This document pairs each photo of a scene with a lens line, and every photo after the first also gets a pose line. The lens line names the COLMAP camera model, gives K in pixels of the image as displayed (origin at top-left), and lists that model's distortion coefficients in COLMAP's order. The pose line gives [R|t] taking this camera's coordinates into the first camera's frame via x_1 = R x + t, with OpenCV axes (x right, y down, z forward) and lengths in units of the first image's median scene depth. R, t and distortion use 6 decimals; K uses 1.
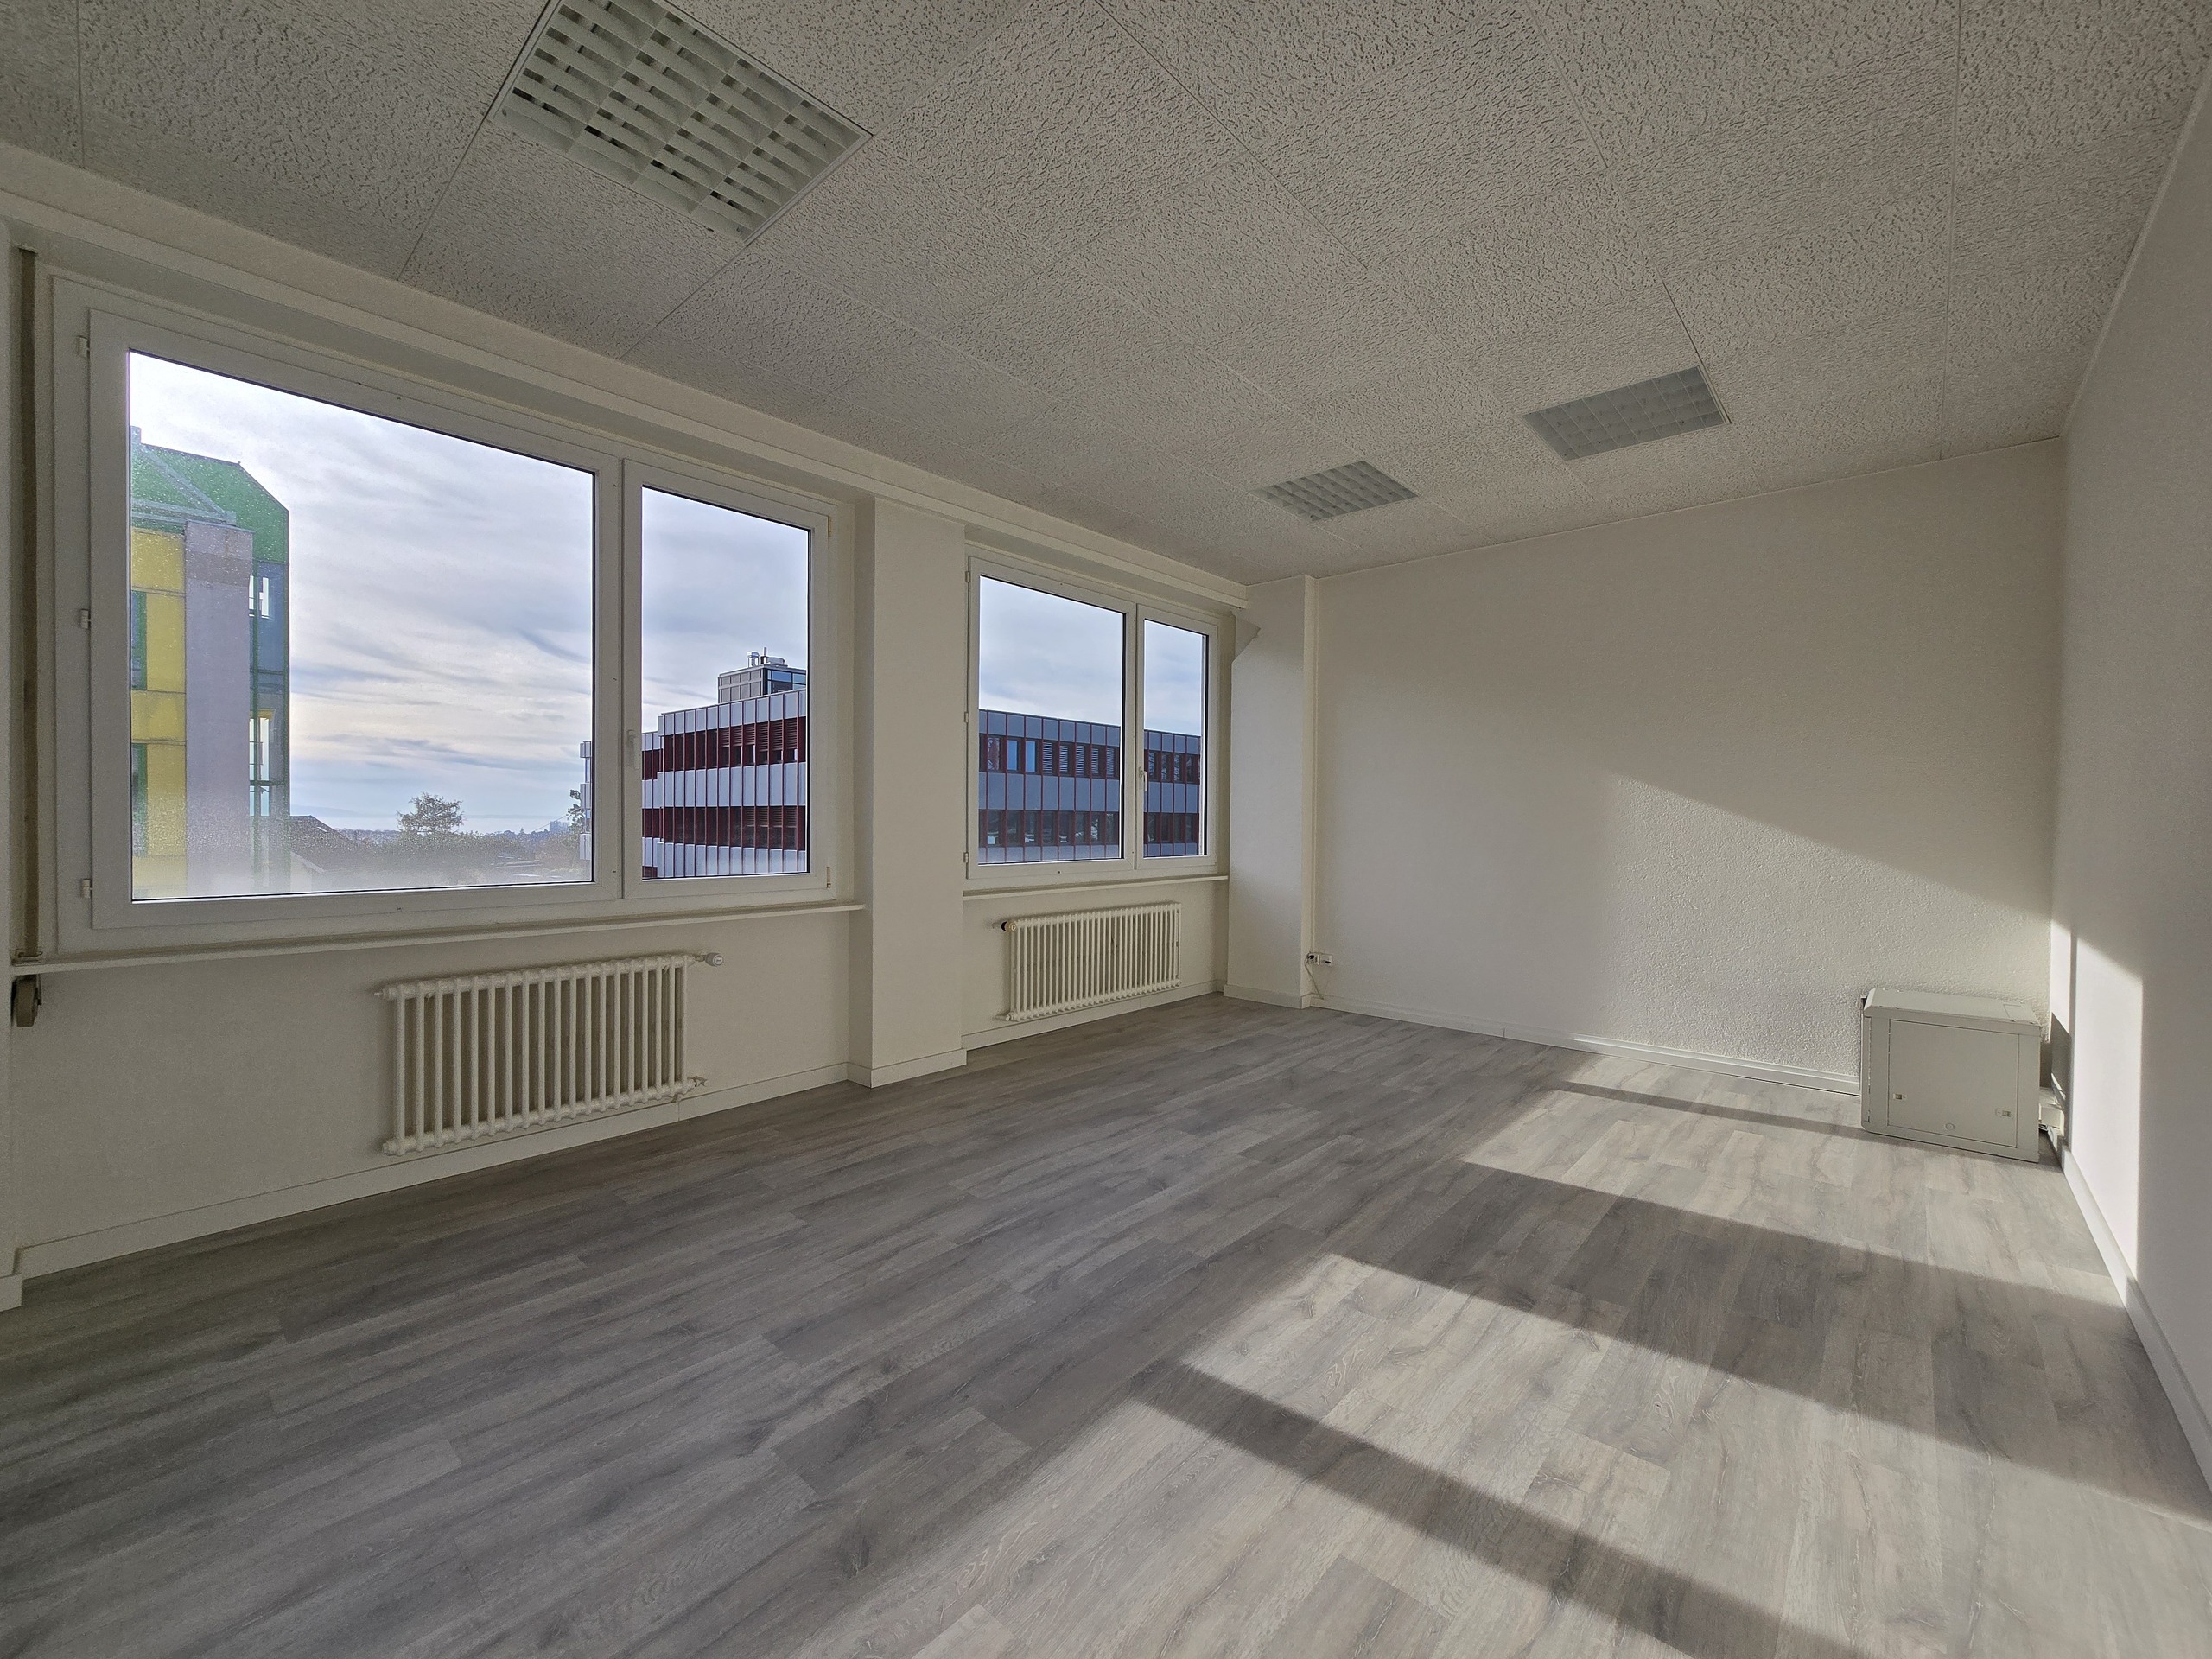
lens RADIAL K [[898.0, 0, 1106.0], [0, 898.0, 829.5], [0, 0, 1]] dist [-0.011380, -0.000079]
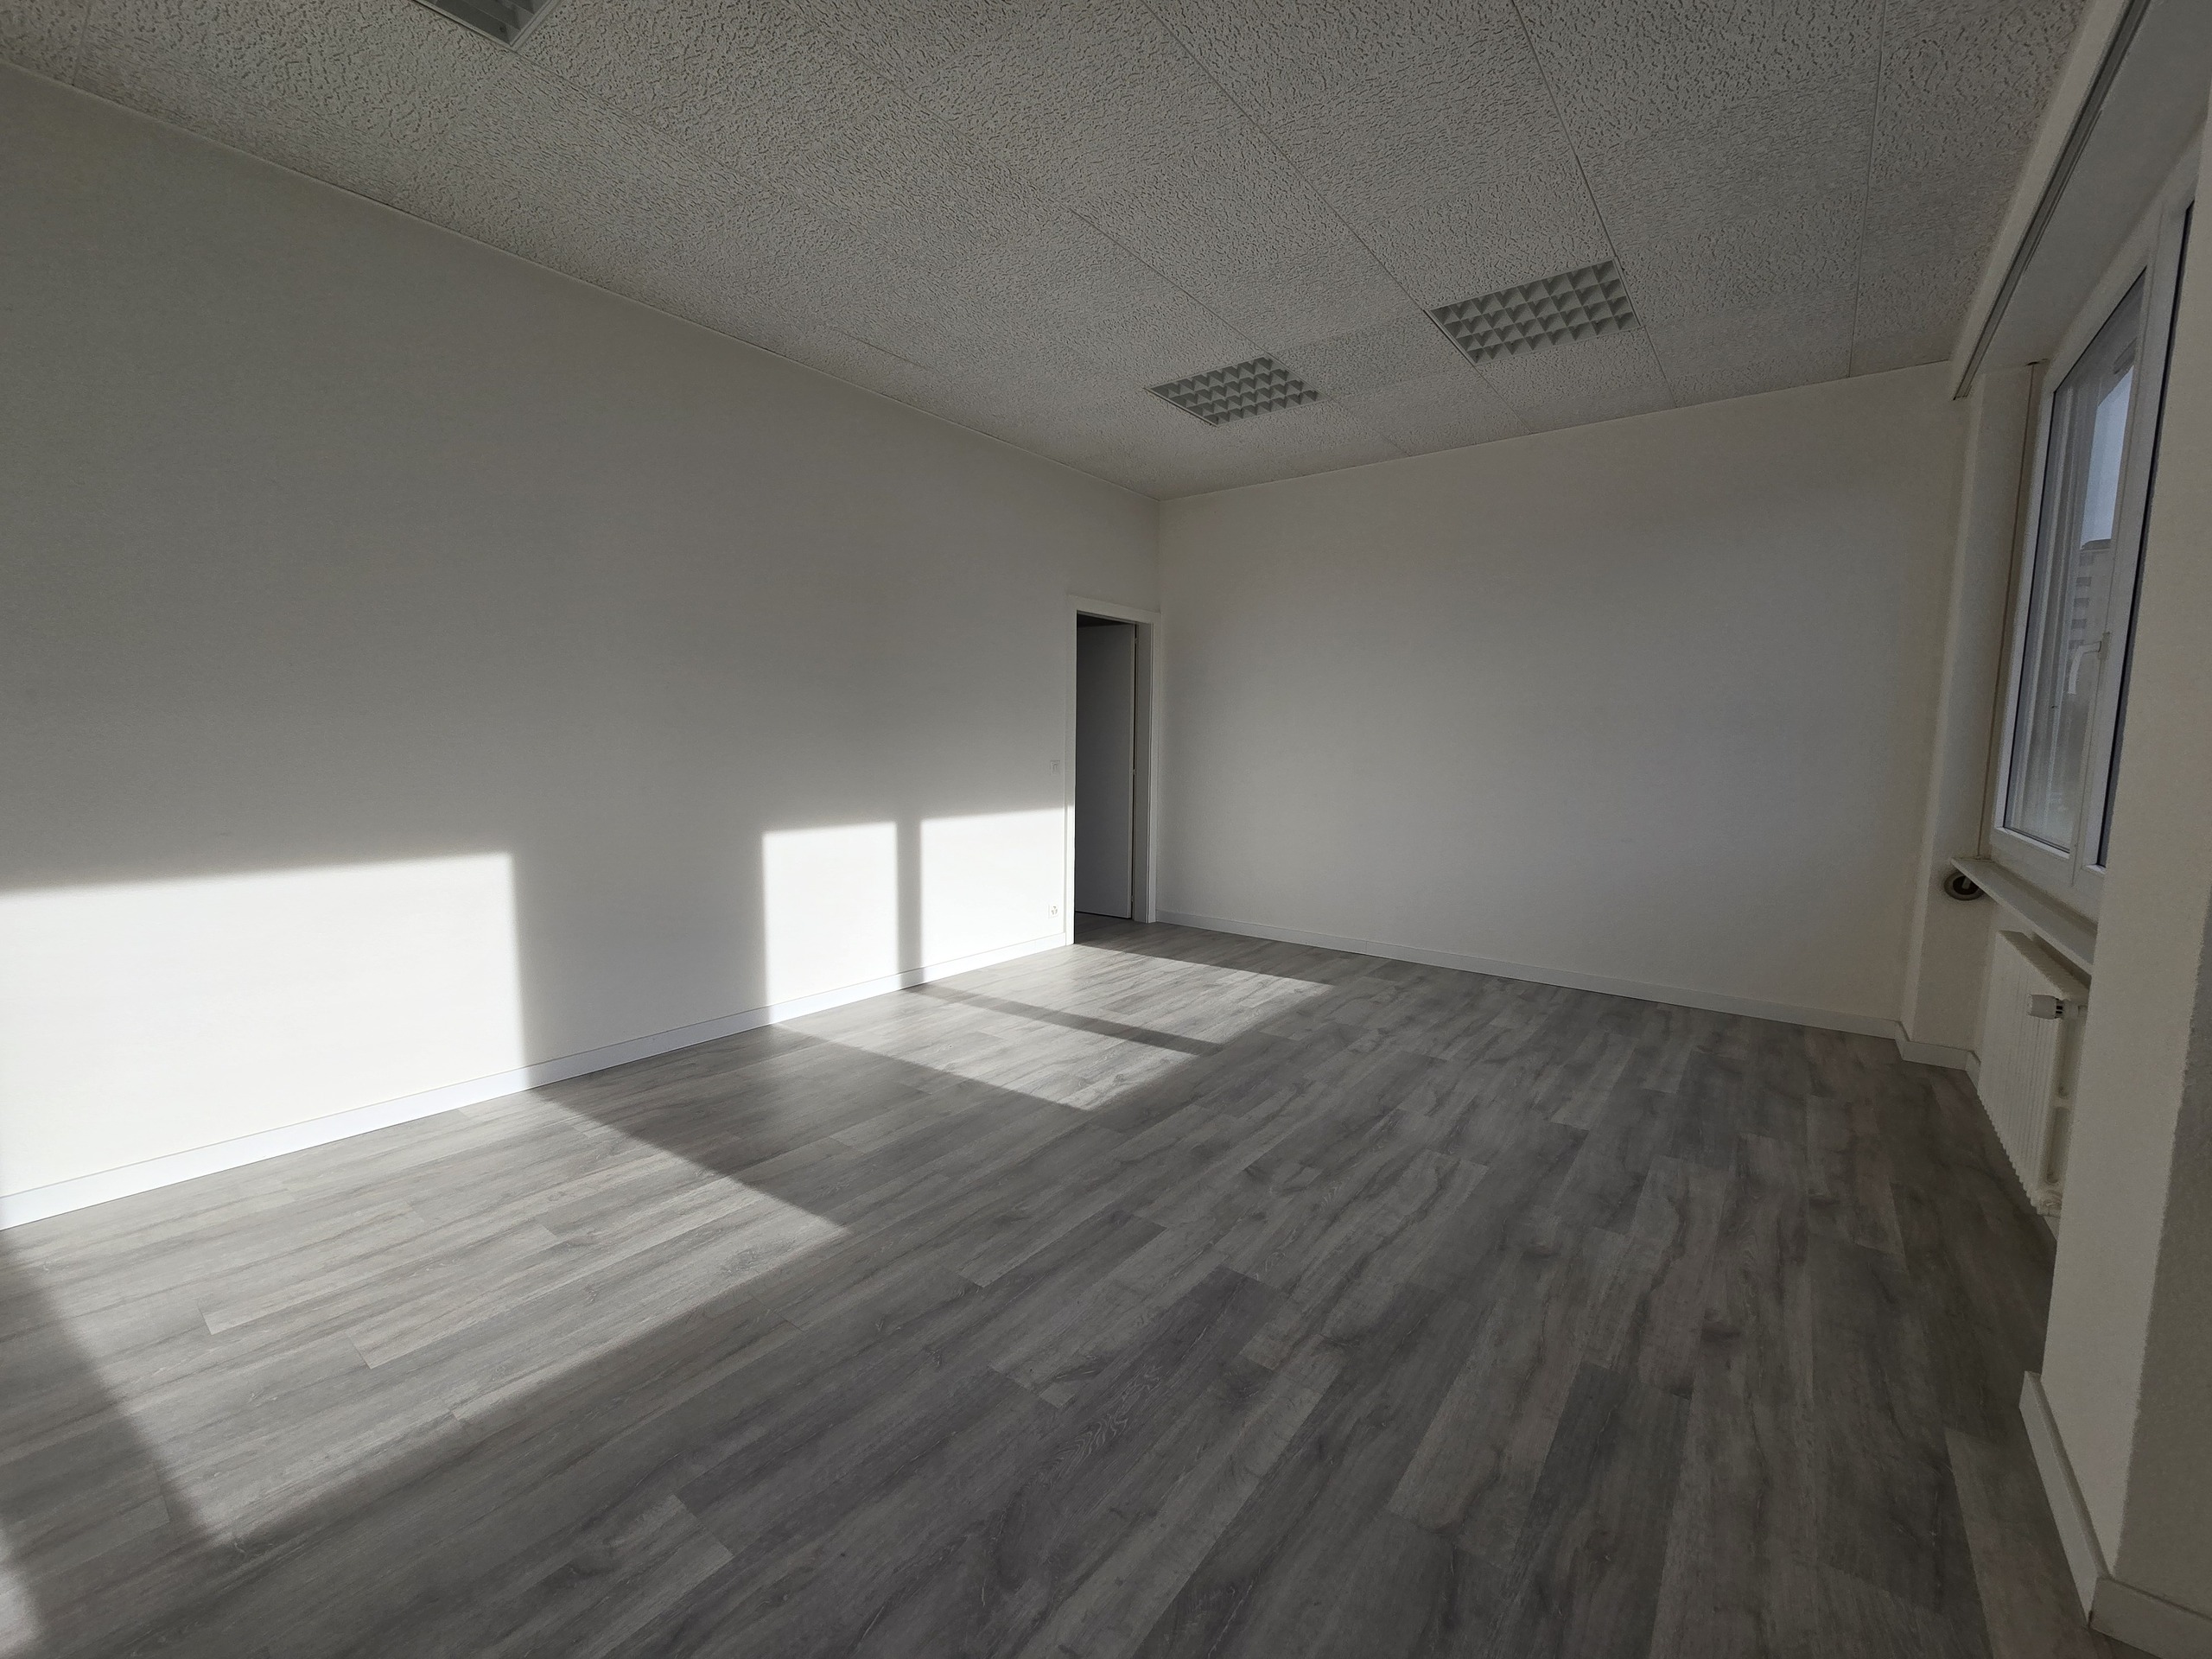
lens RADIAL K [[898.0, 0, 1106.0], [0, 898.0, 829.5], [0, 0, 1]] dist [-0.011380, -0.000079]
pose [[-0.996985, -0.012566, -0.076571, 0.295125], [-0.021121, 0.993488, 0.111966, -0.030989], [0.074665, 0.113246, -0.990758, 1.950450]]
